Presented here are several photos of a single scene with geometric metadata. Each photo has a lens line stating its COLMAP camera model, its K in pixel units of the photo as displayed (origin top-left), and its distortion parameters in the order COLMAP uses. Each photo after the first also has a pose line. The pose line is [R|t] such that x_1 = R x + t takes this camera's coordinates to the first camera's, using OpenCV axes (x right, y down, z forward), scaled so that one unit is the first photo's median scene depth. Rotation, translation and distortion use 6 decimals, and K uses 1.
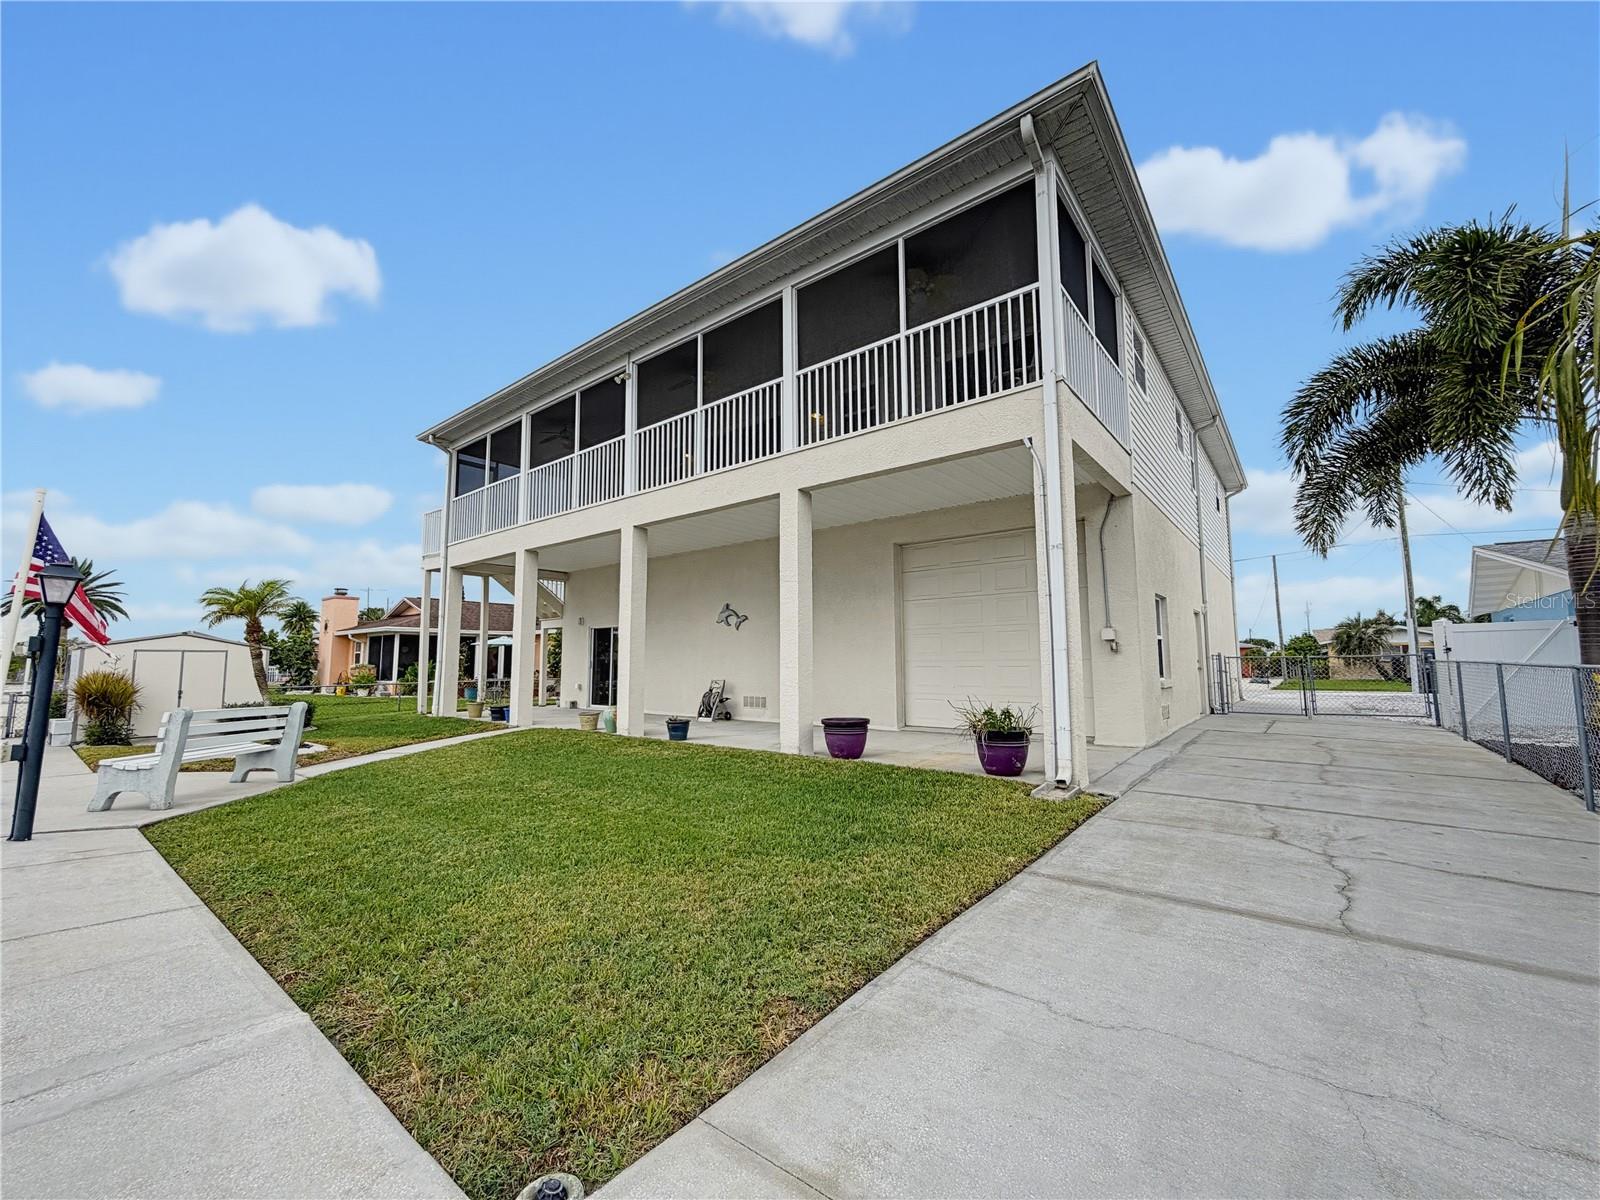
lens RADIAL K [[639.0, 0, 798.1], [0, 639.0, 601.9], [0, 0, 1]] dist [0.001057, -0.000368]
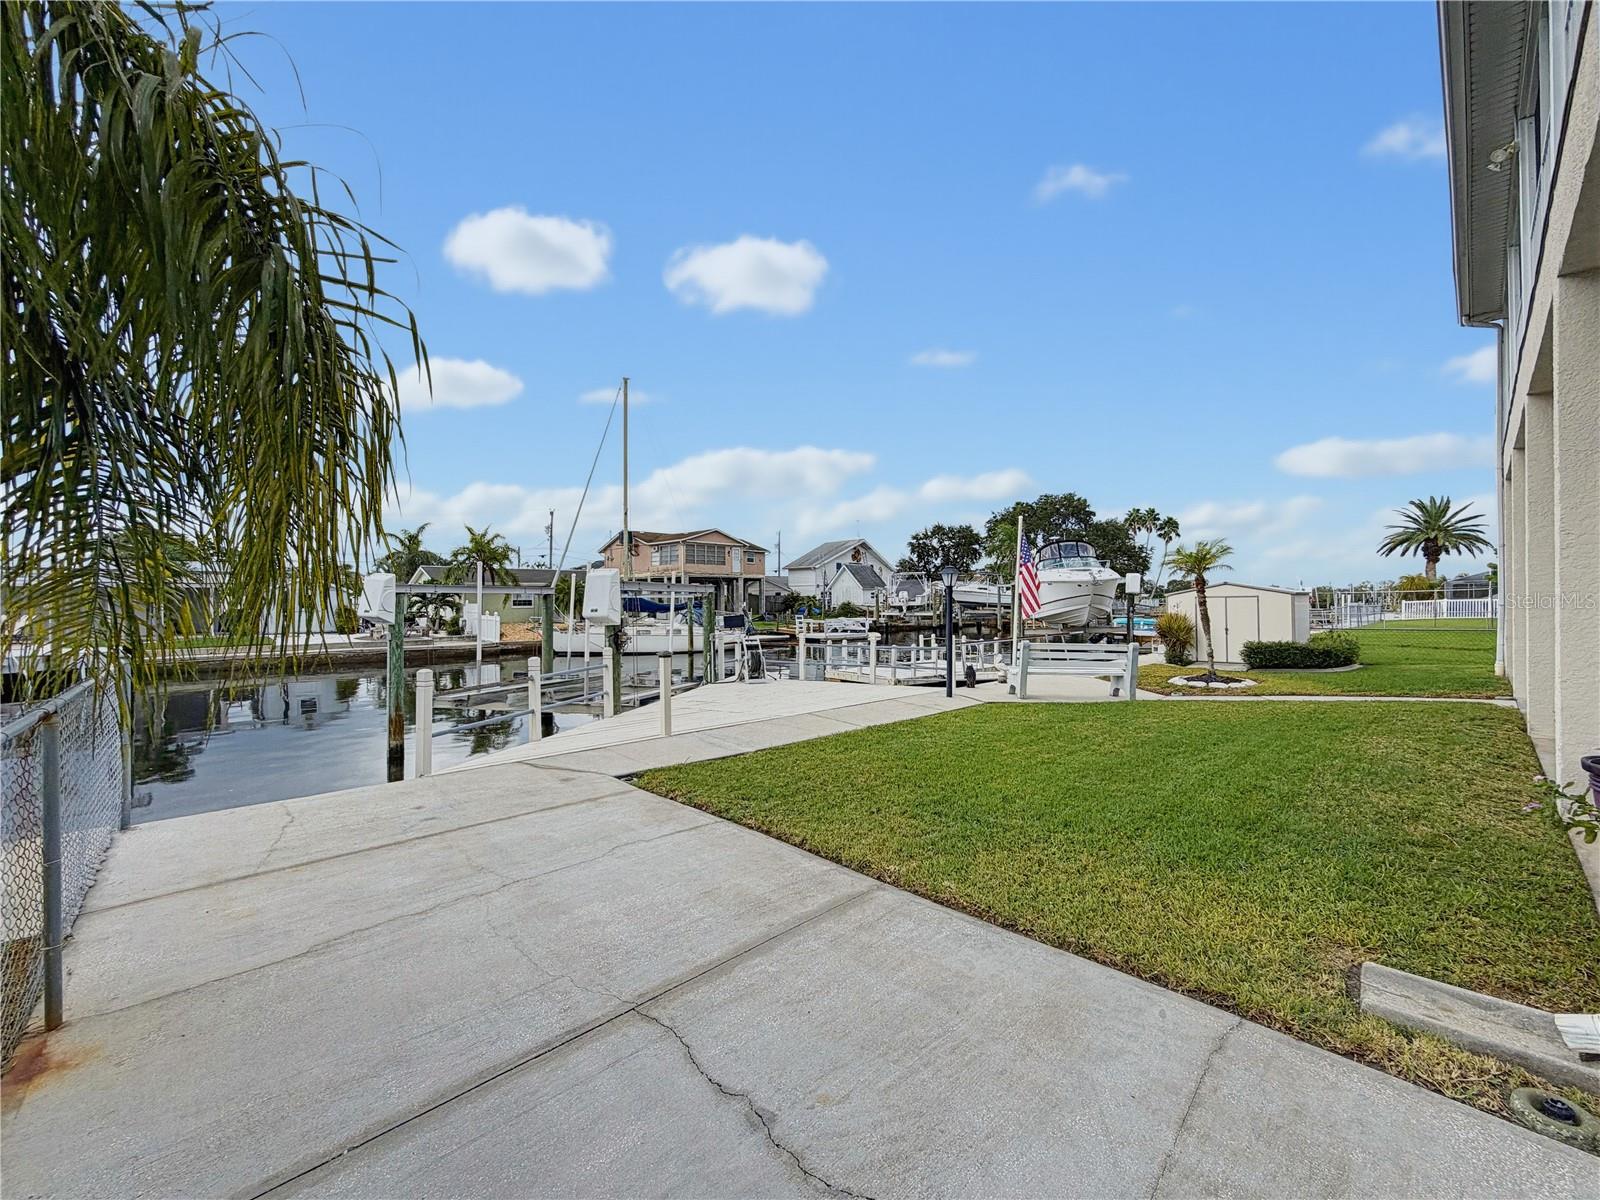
lens RADIAL K [[639.0, 0, 798.1], [0, 639.0, 601.9], [0, 0, 1]] dist [0.001057, -0.000368]
pose [[-0.139572, 0.005586, -0.990196, 0.538249], [0.105848, 0.994339, -0.009310, 0.011554], [0.984538, -0.106109, -0.139373, 0.450592]]
